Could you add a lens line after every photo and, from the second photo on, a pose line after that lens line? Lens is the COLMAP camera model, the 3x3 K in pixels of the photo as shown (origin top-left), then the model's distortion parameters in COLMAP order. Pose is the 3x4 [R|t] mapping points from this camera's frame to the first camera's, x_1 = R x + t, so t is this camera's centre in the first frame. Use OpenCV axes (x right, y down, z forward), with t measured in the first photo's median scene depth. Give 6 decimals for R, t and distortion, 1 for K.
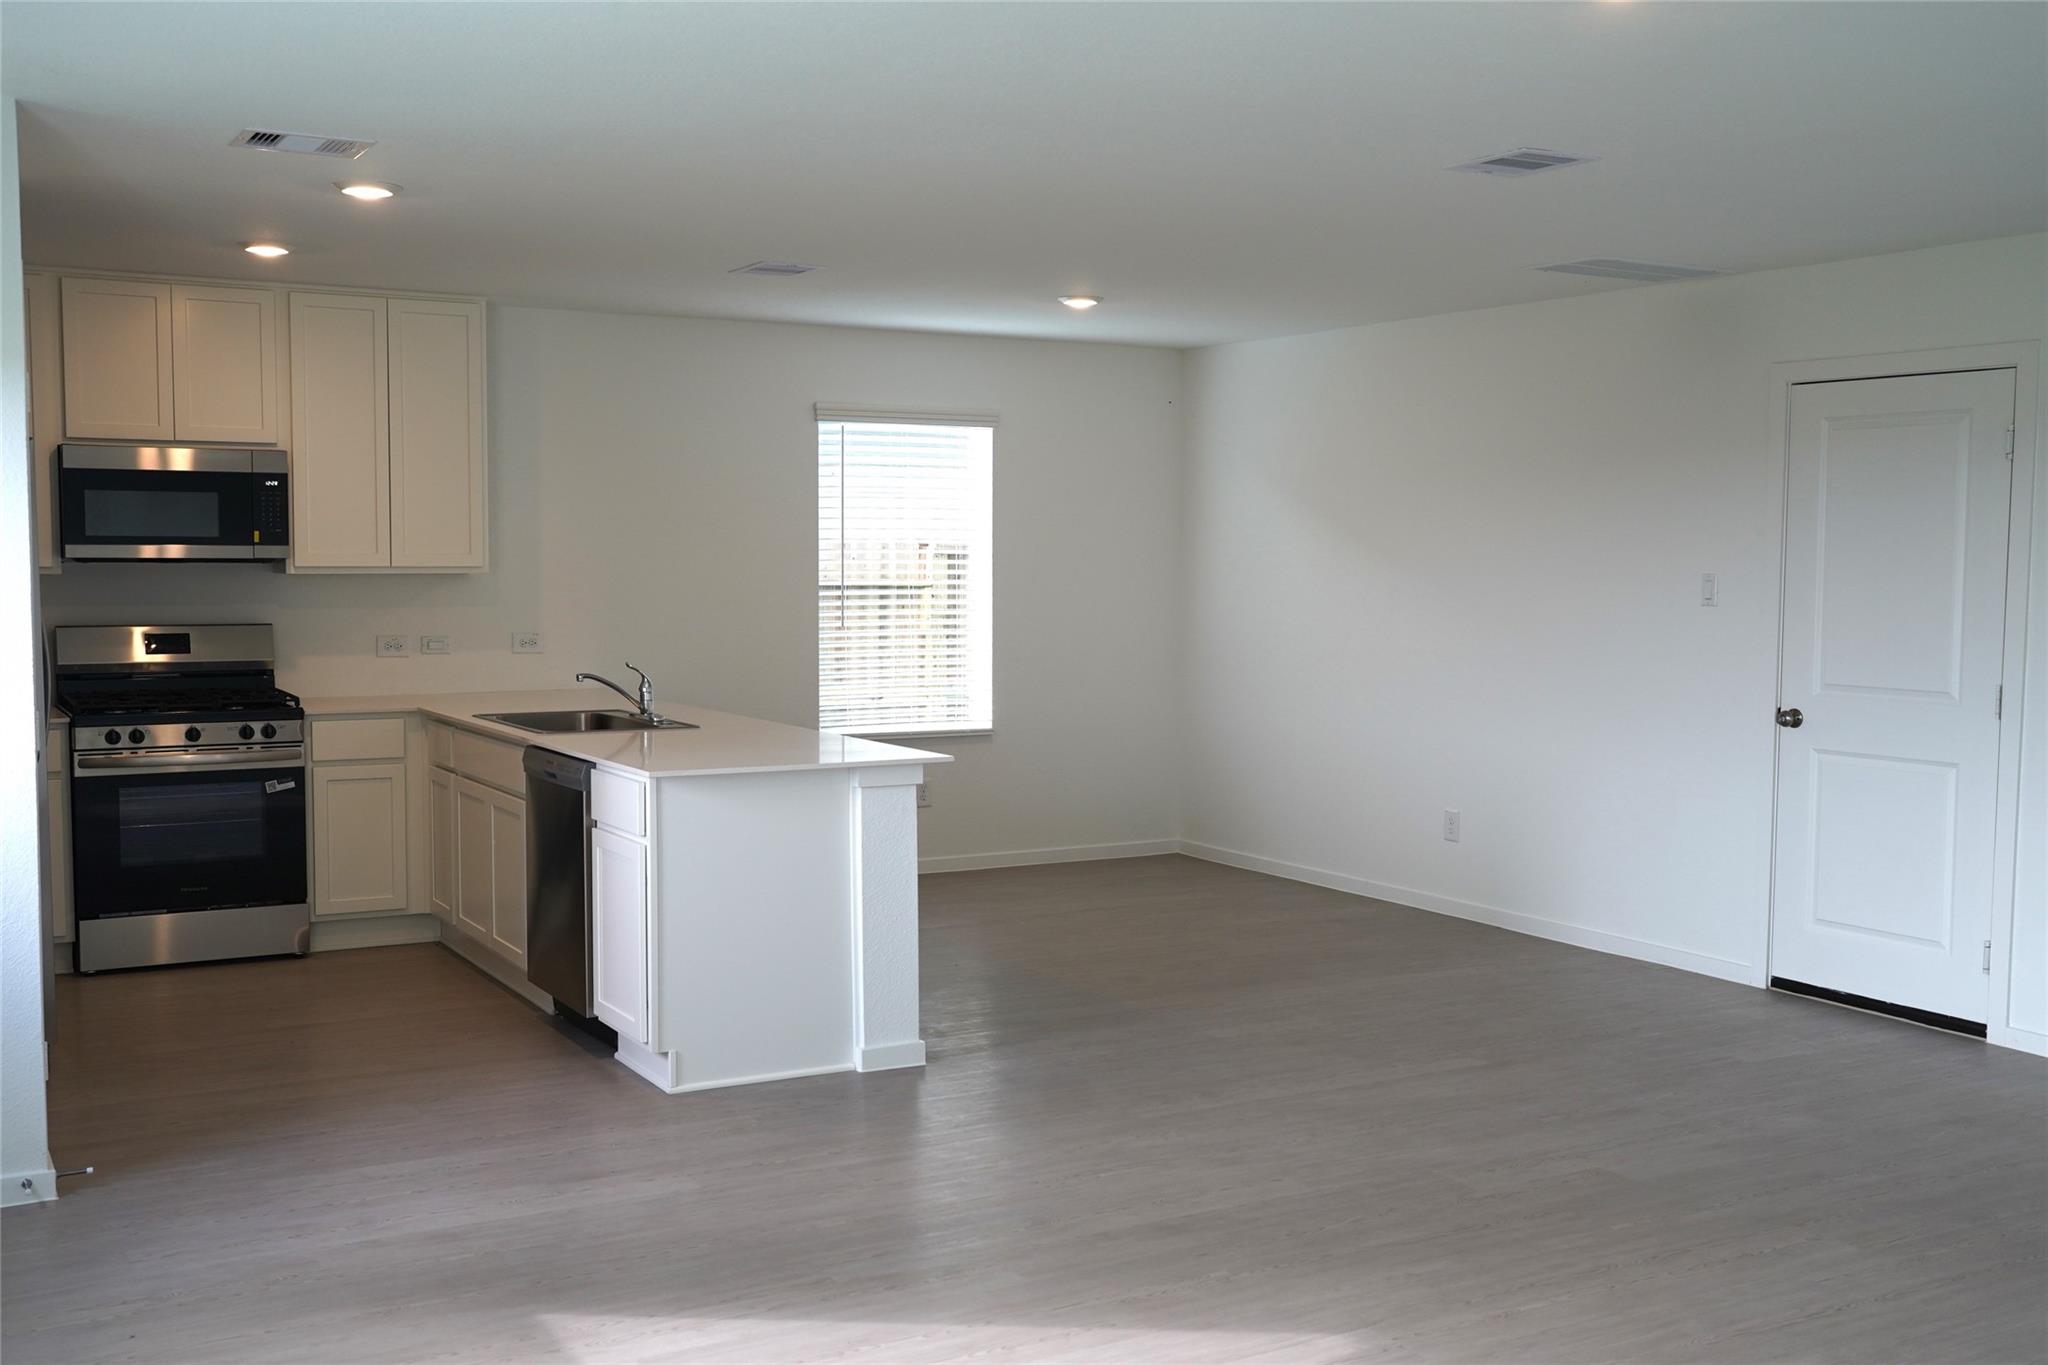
lens RADIAL K [[2030.3, 0, 1024.0], [0, 2030.3, 682.5], [0, 0, 1]] dist [0.012317, 0.032616]
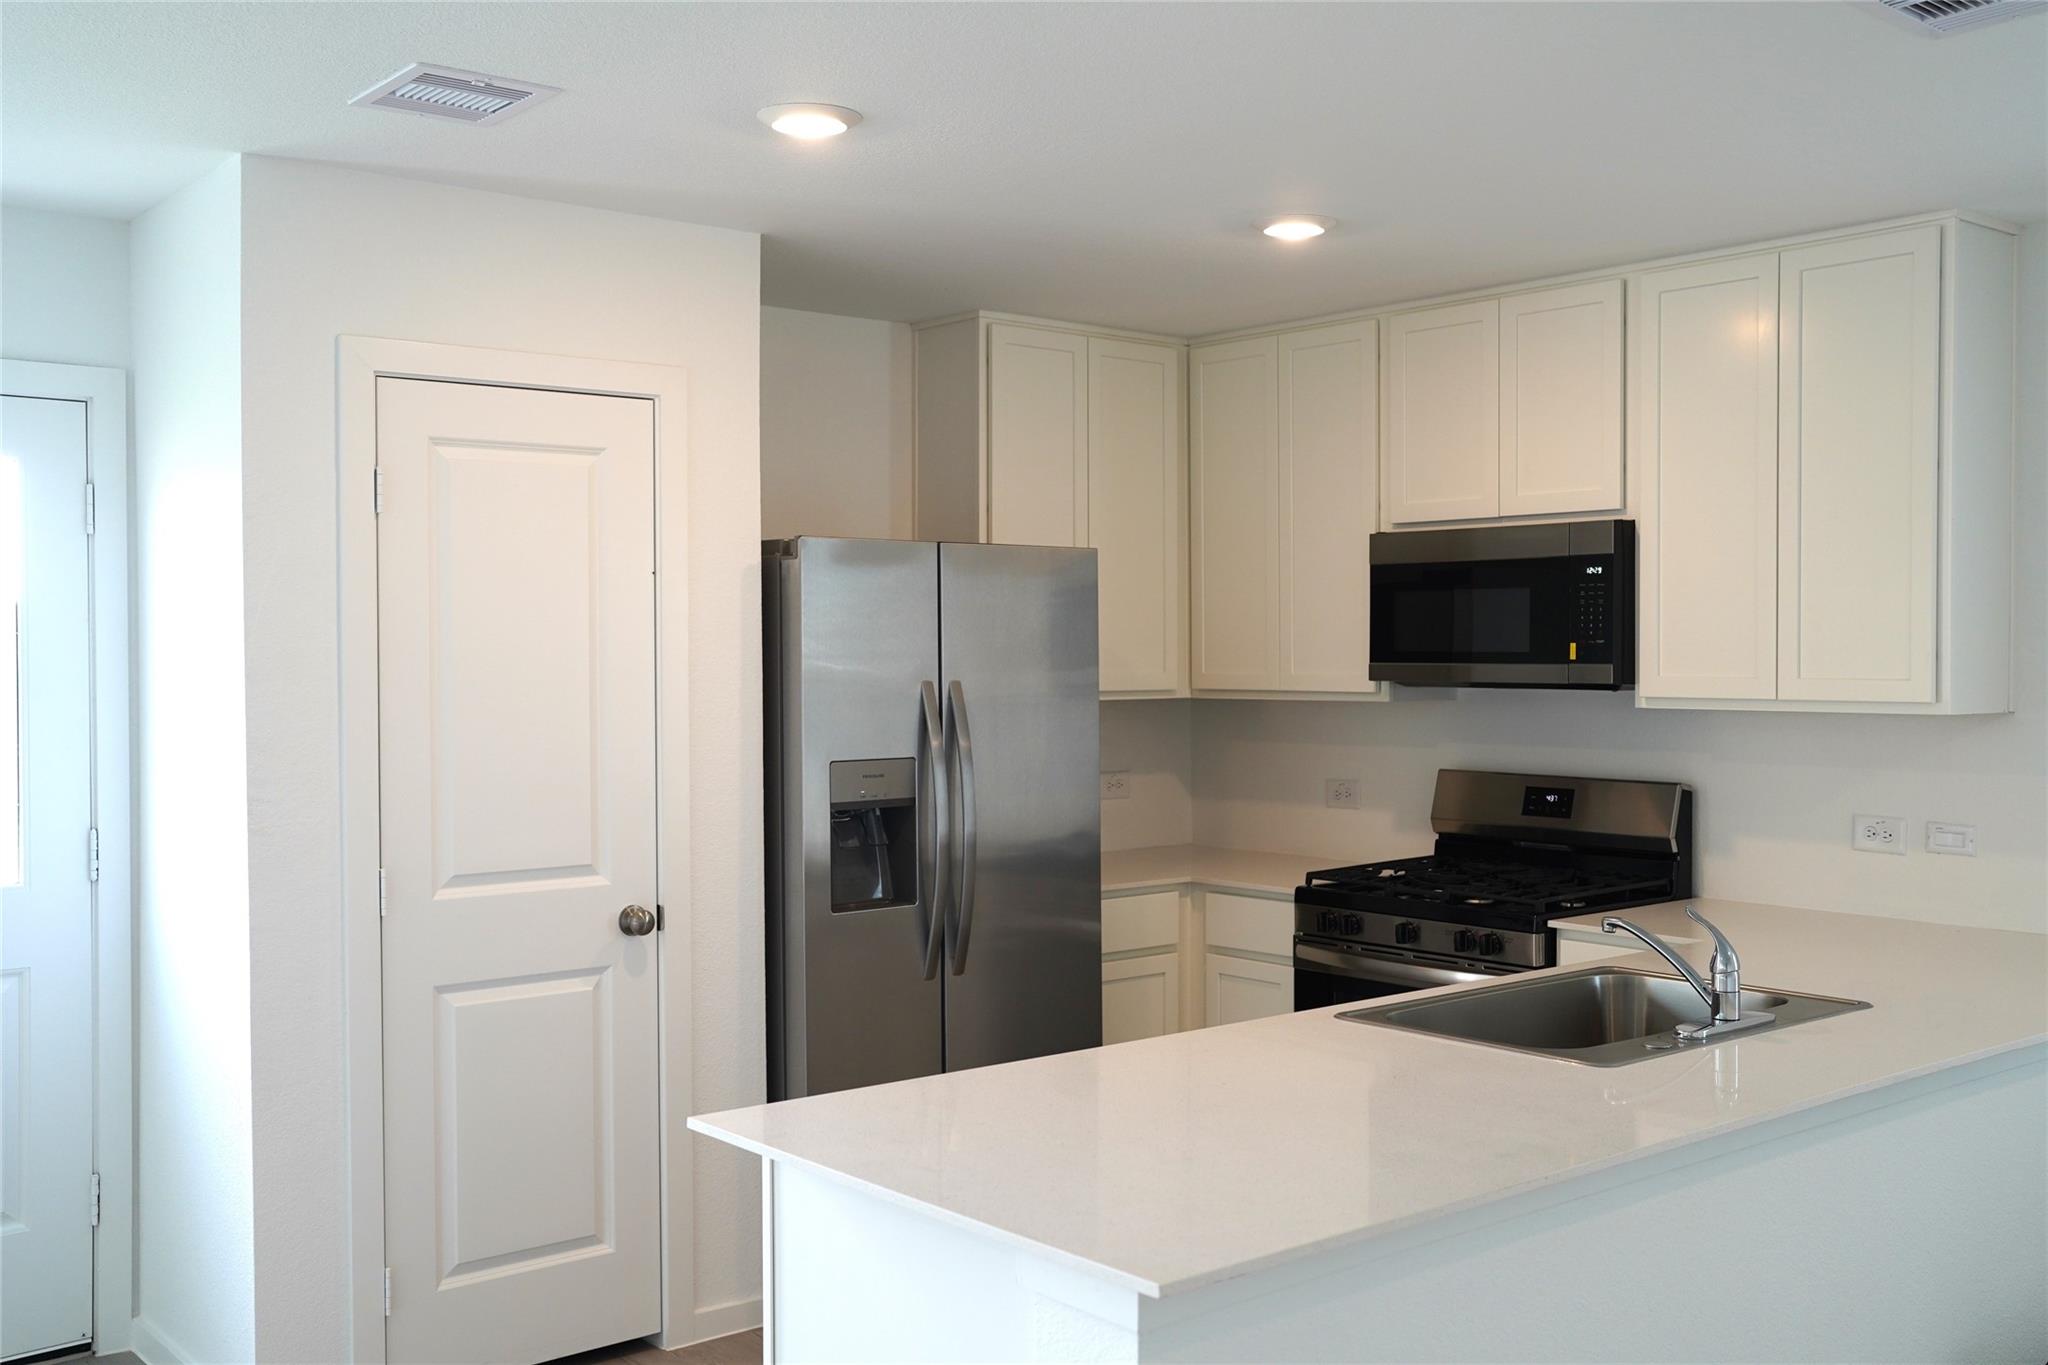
lens RADIAL K [[2030.3, 0, 1024.0], [0, 2030.3, 682.5], [0, 0, 1]] dist [0.012317, 0.032616]
pose [[0.168768, 0.012242, -0.985580, 0.282800], [-0.060703, 0.998154, 0.002003, -0.058672], [0.983785, 0.059490, 0.169199, 0.804483]]
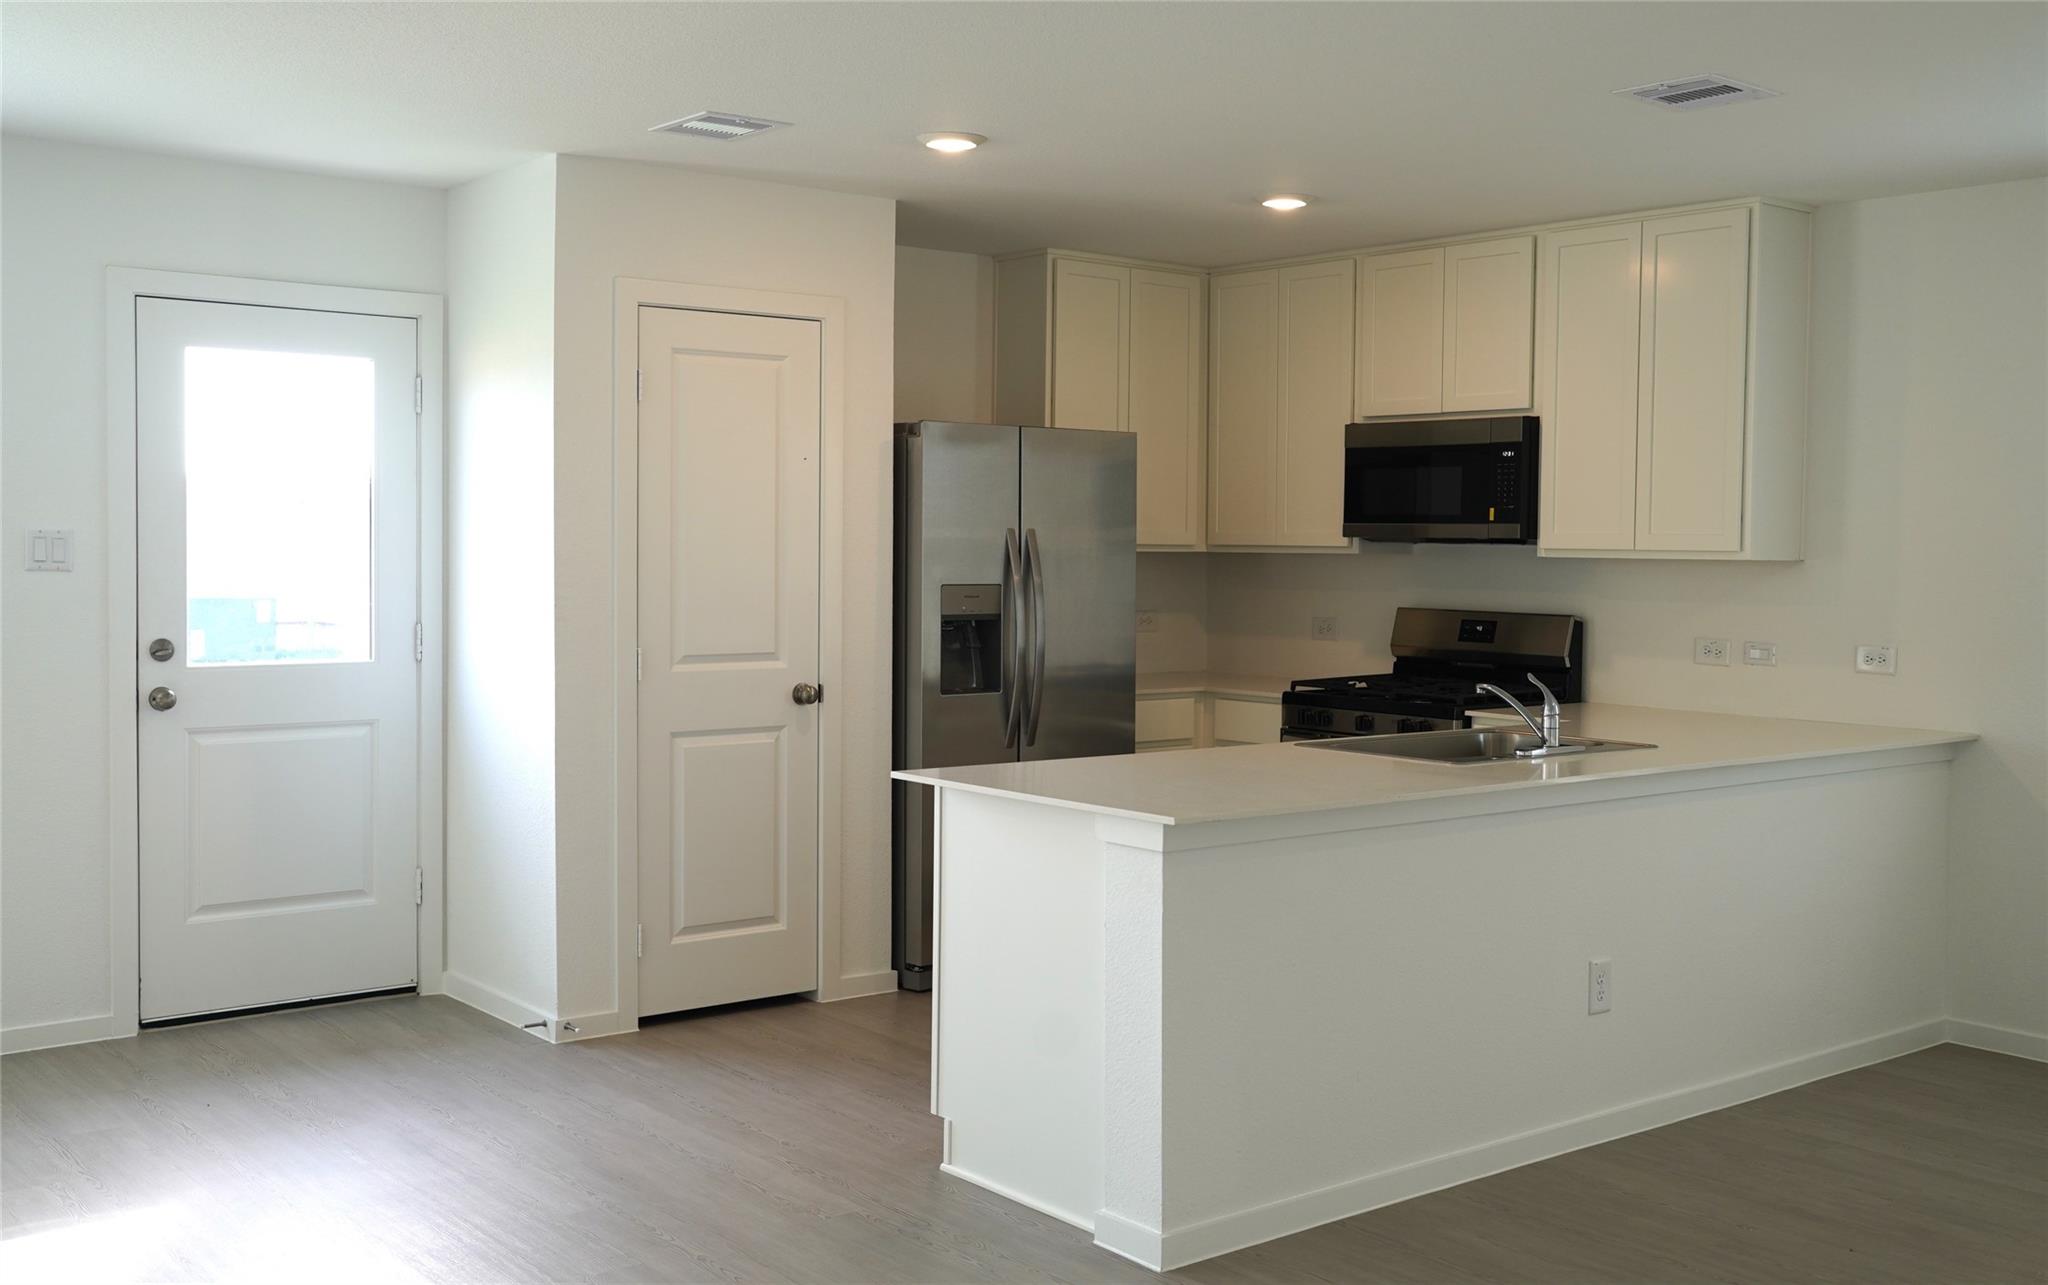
lens RADIAL K [[2061.4, 0, 1014.2], [0, 2061.4, 598.6], [0, 0, 1]] dist [0.002339, 0.001843]
pose [[0.152342, 0.027601, -0.987942, 0.549755], [-0.074714, 0.997071, 0.016335, -0.038332], [0.985500, 0.071325, 0.153958, 0.743724]]
